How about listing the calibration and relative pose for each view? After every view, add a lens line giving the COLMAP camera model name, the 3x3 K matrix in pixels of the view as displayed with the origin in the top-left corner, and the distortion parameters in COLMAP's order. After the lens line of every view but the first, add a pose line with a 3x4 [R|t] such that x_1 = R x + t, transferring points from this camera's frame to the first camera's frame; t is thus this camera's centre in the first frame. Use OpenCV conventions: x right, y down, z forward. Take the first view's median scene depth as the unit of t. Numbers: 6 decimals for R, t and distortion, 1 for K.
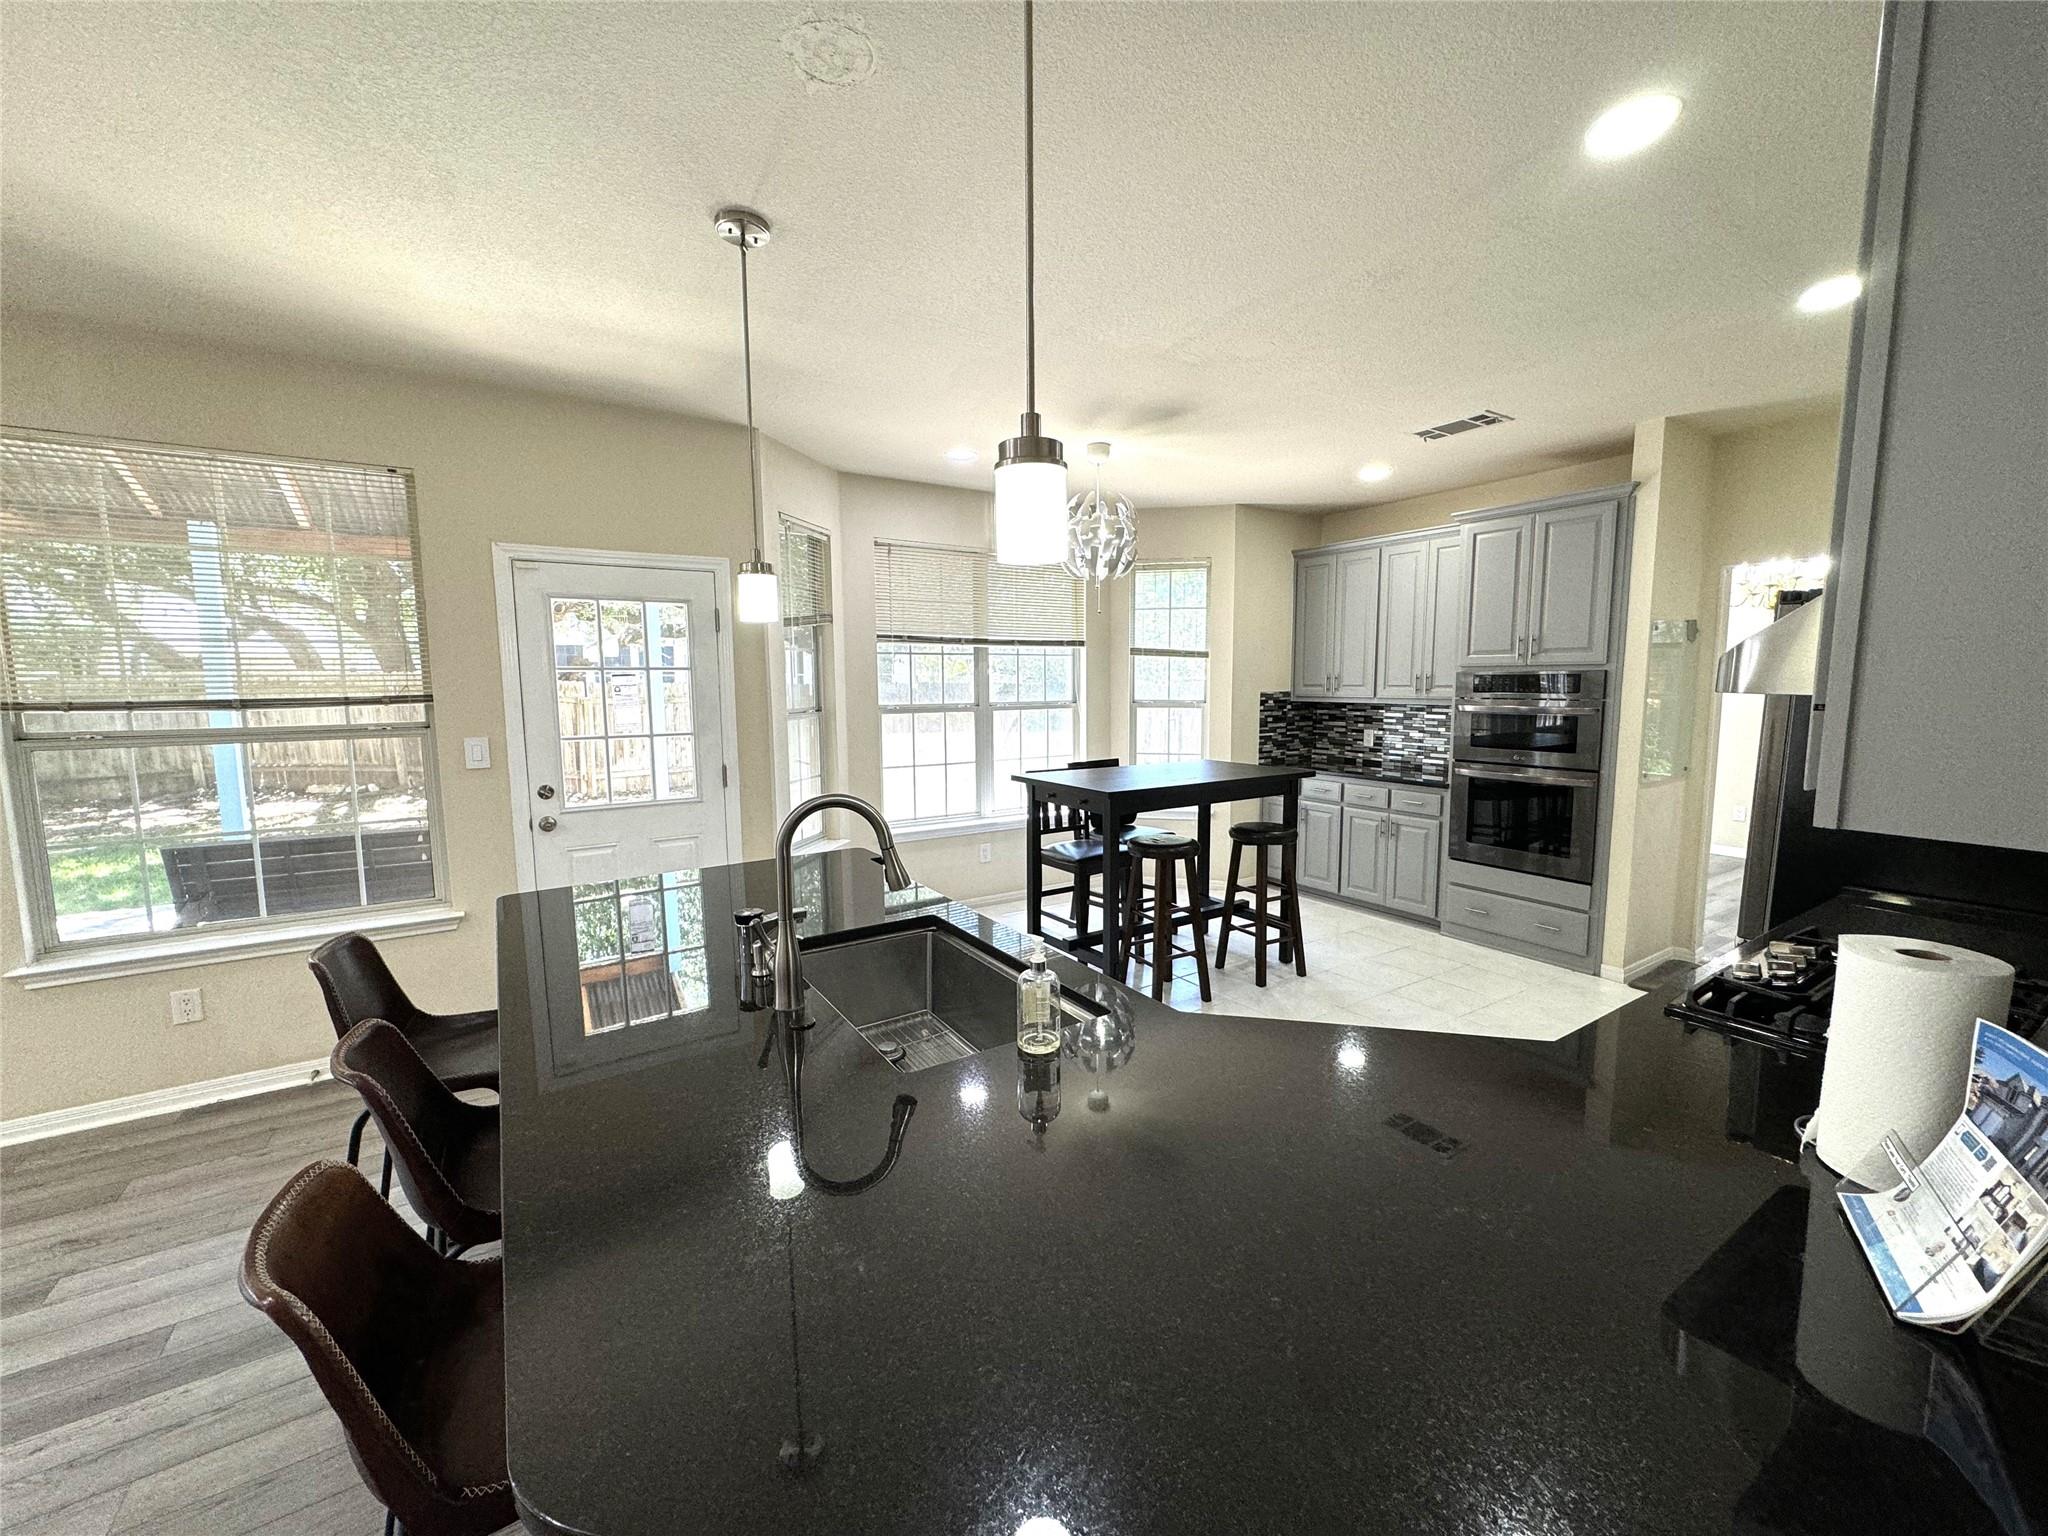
lens RADIAL K [[813.2, 0, 1026.5], [0, 813.2, 777.1], [0, 0, 1]] dist [0.000671, -0.001043]
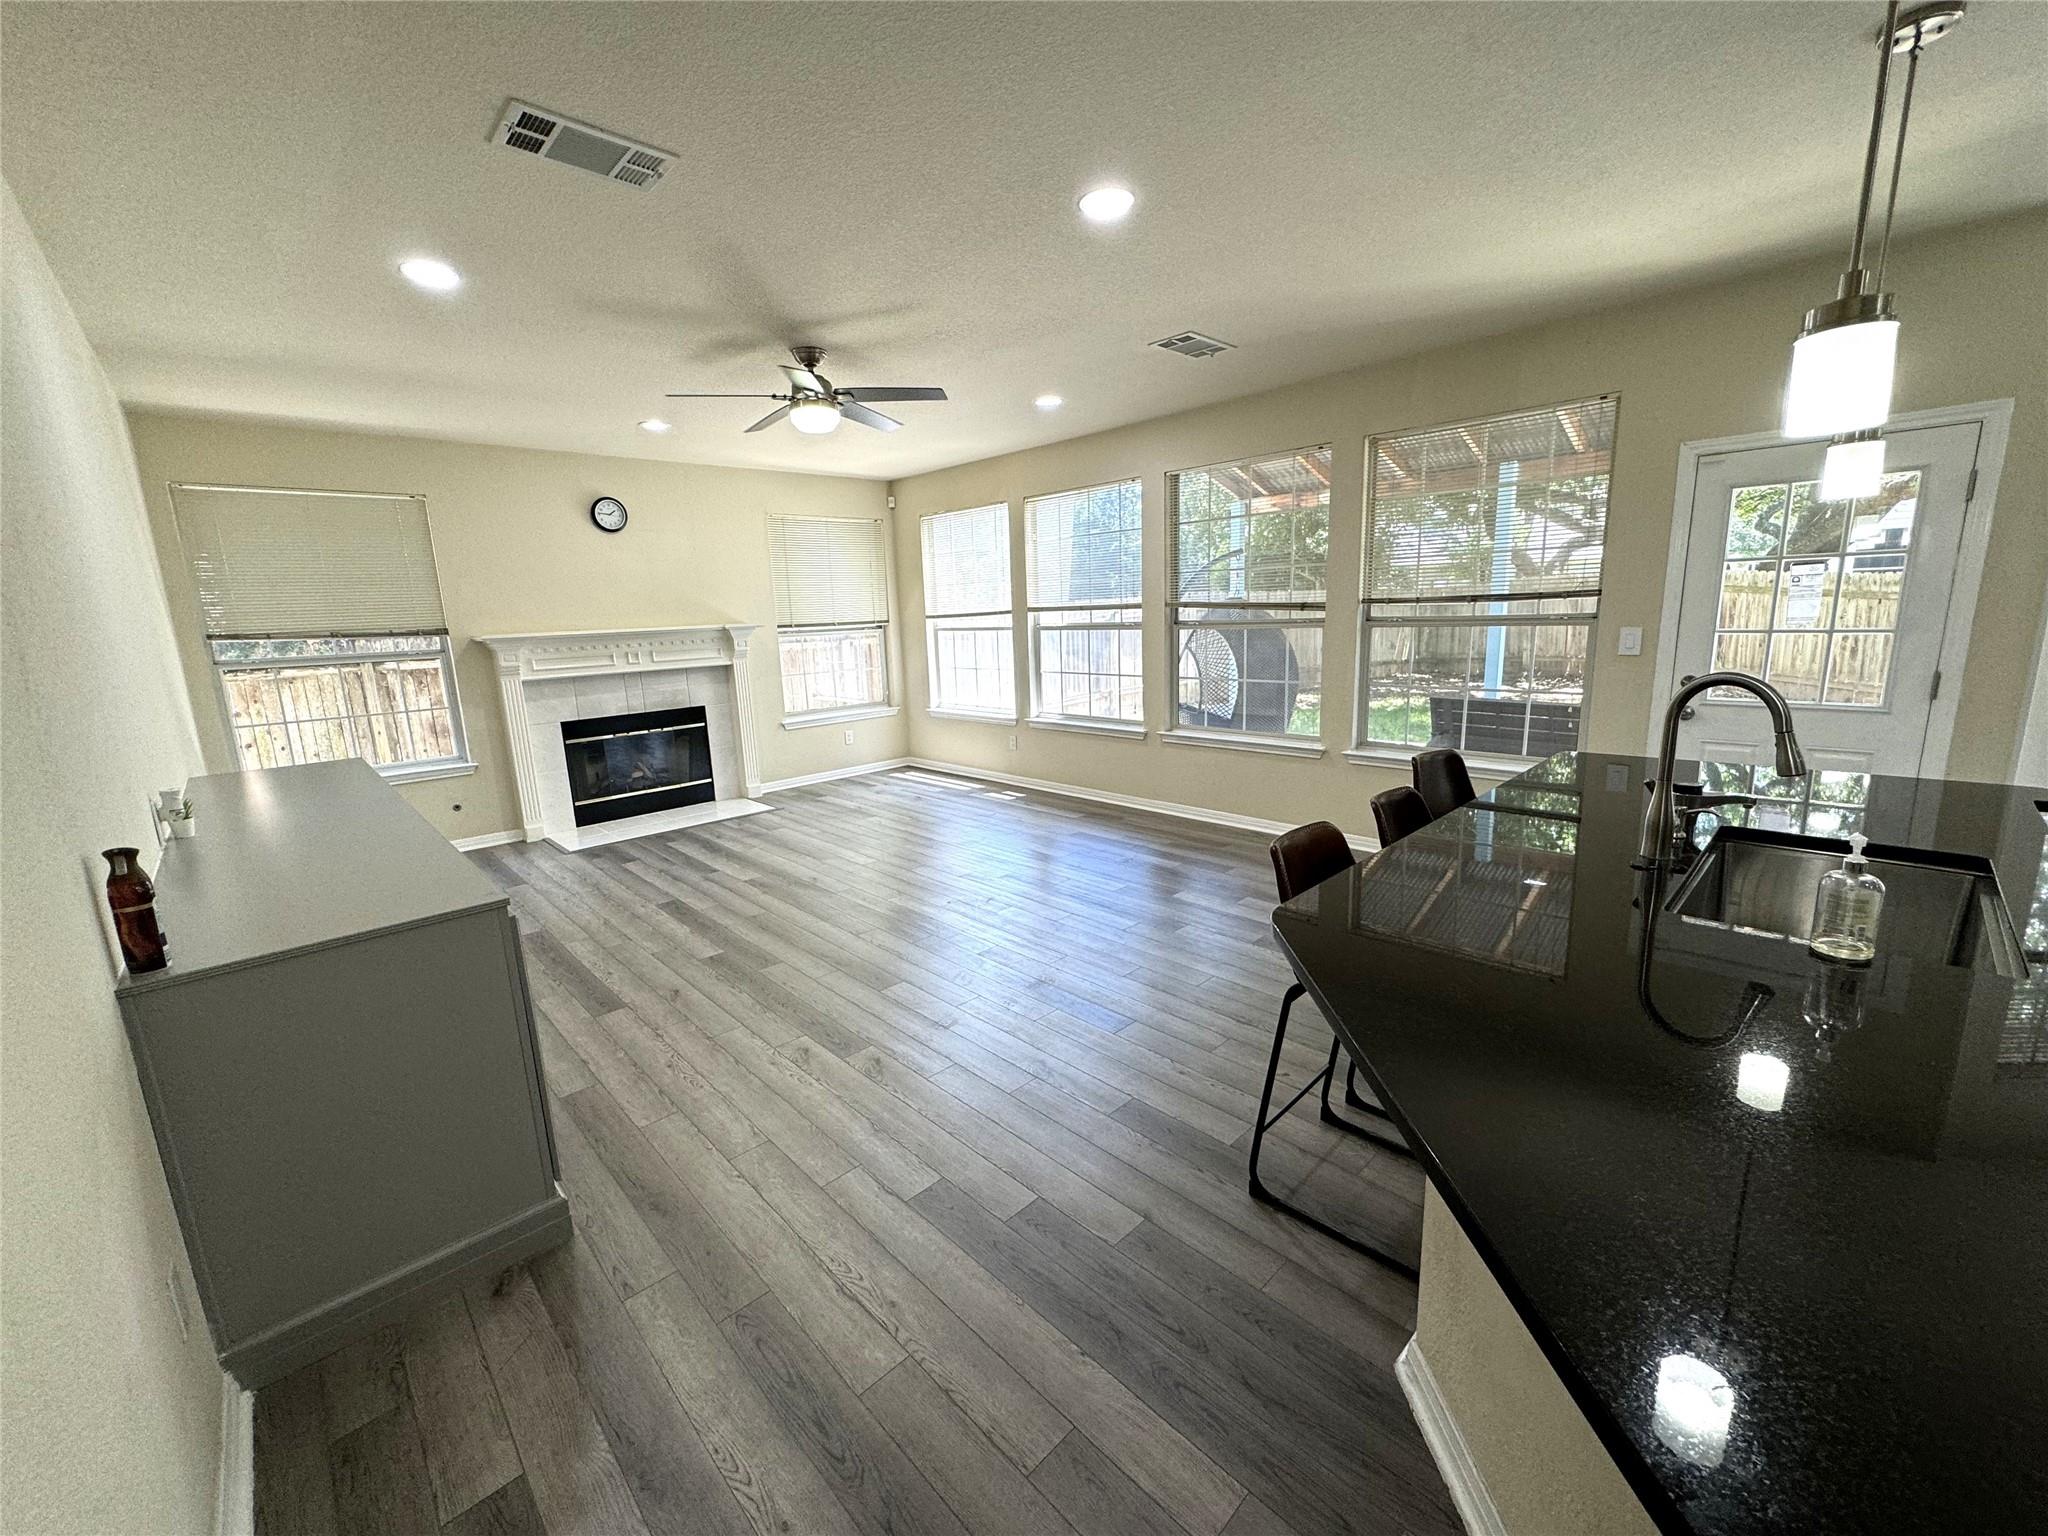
lens RADIAL K [[813.2, 0, 1027.9], [0, 813.2, 761.6], [0, 0, 1]] dist [0.000671, -0.001043]
pose [[0.191407, 0.182548, -0.964386, 0.205794], [-0.086615, 0.981860, 0.168665, 0.012067], [0.977681, 0.051247, 0.203747, -0.026868]]
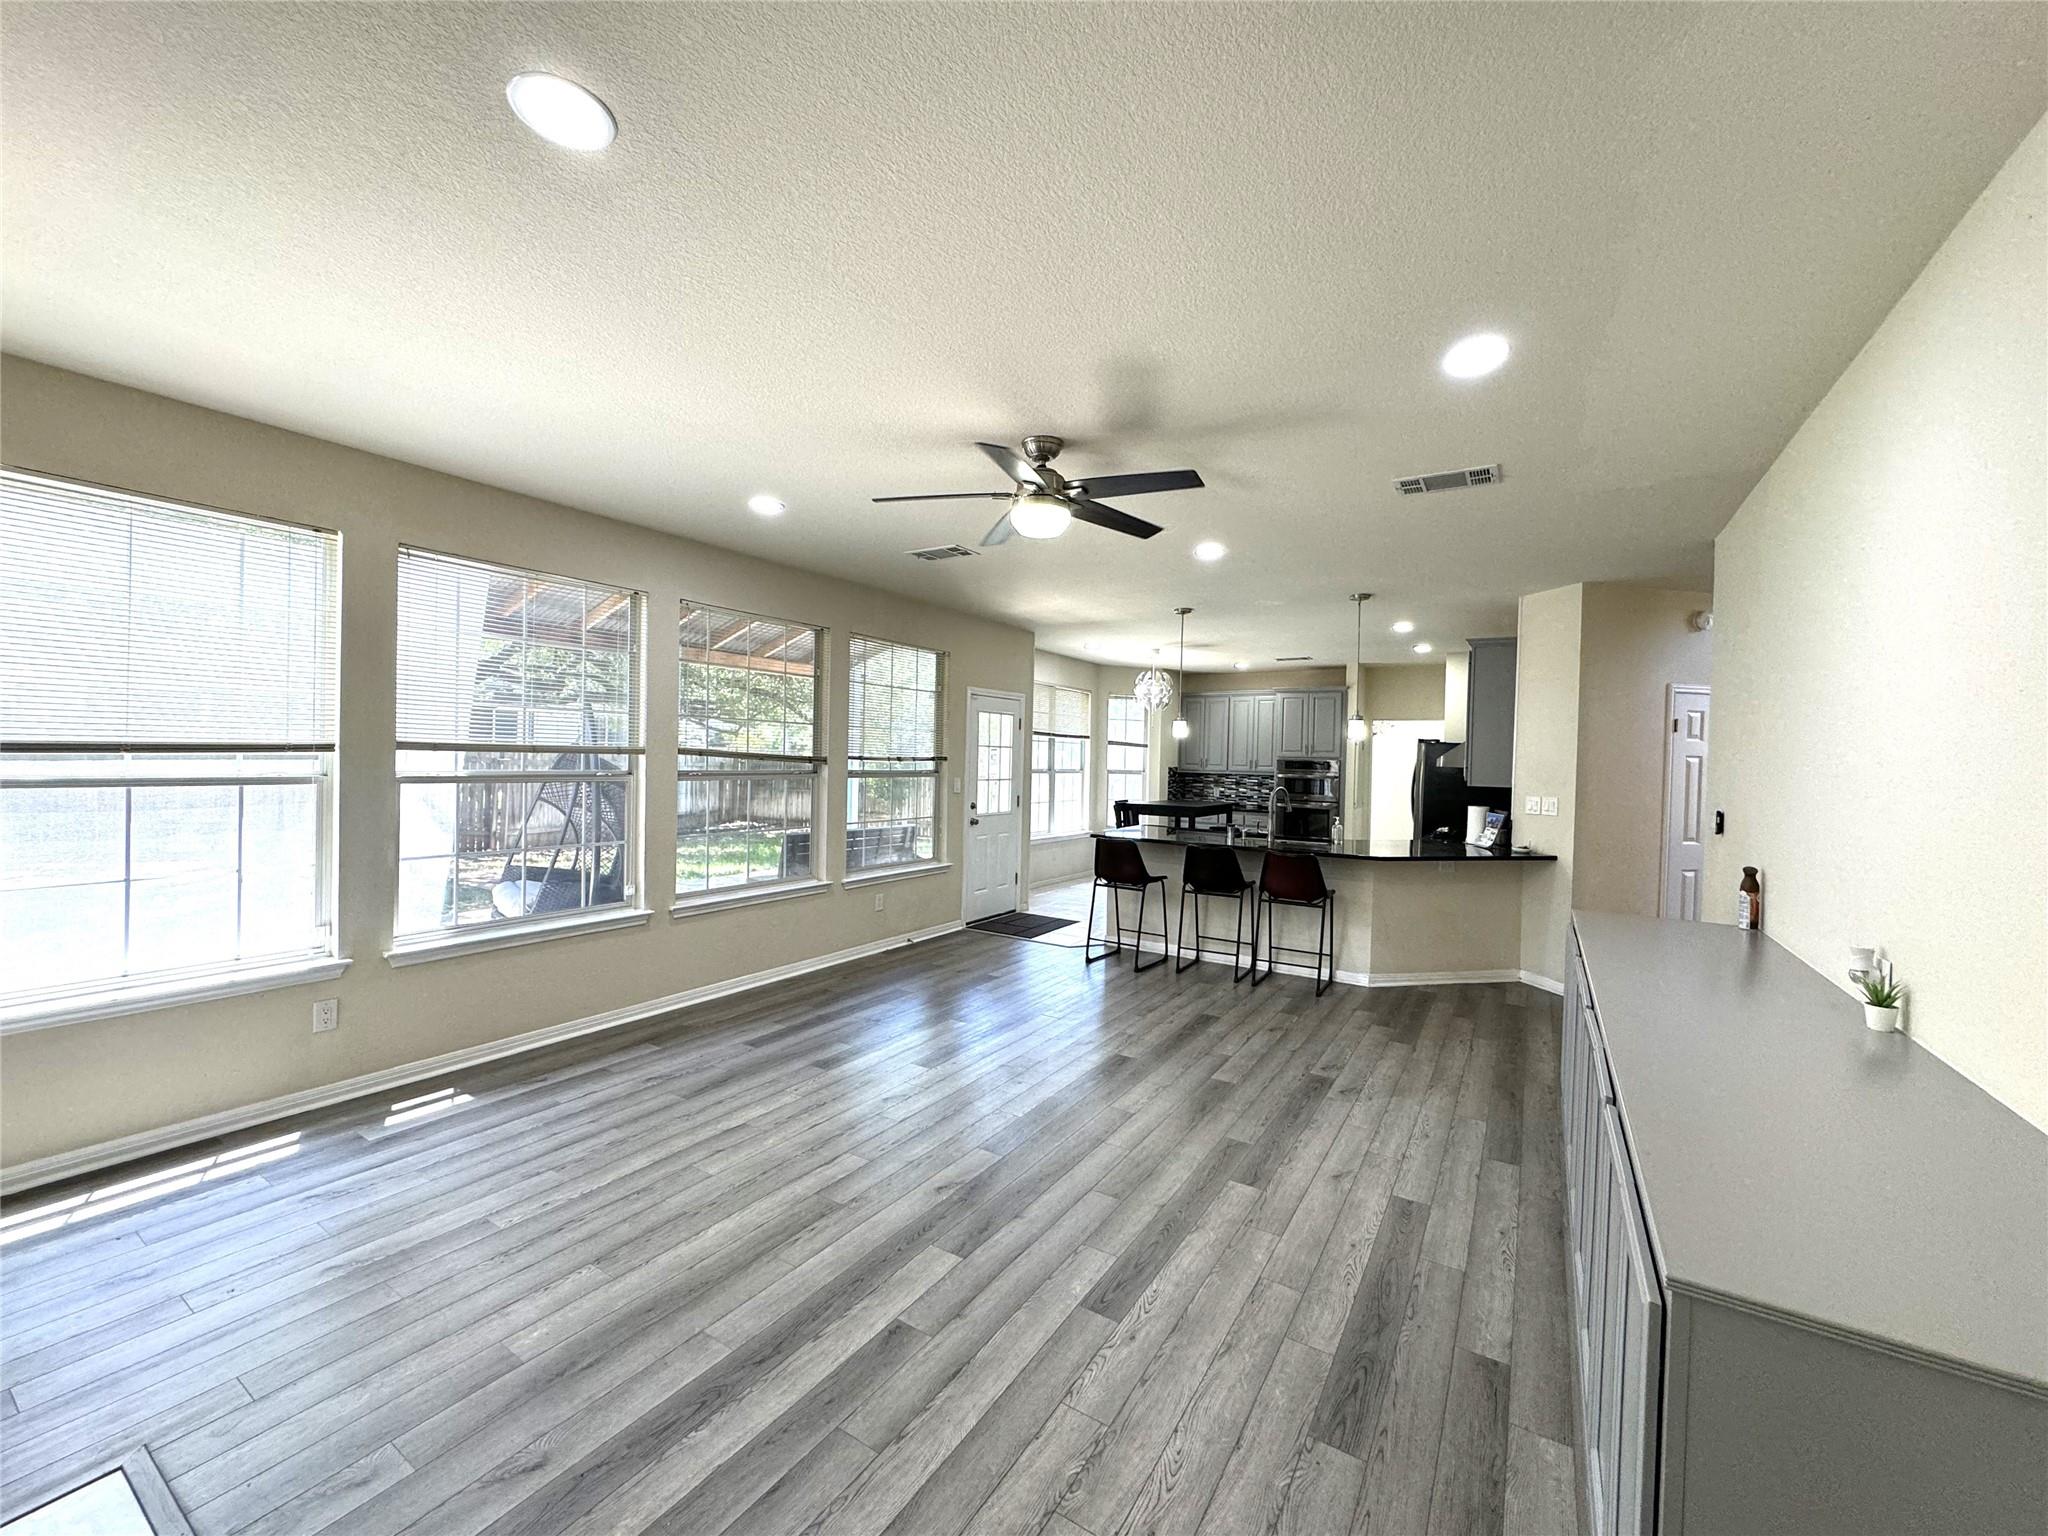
lens RADIAL K [[813.2, 0, 1014.8], [0, 813.2, 762.9], [0, 0, 1]] dist [0.000671, -0.001043]
pose [[0.910487, 0.025764, 0.412734, -1.022272], [0.020898, 0.993916, -0.108142, 0.102957], [-0.413009, 0.107087, 0.904409, -0.686056]]
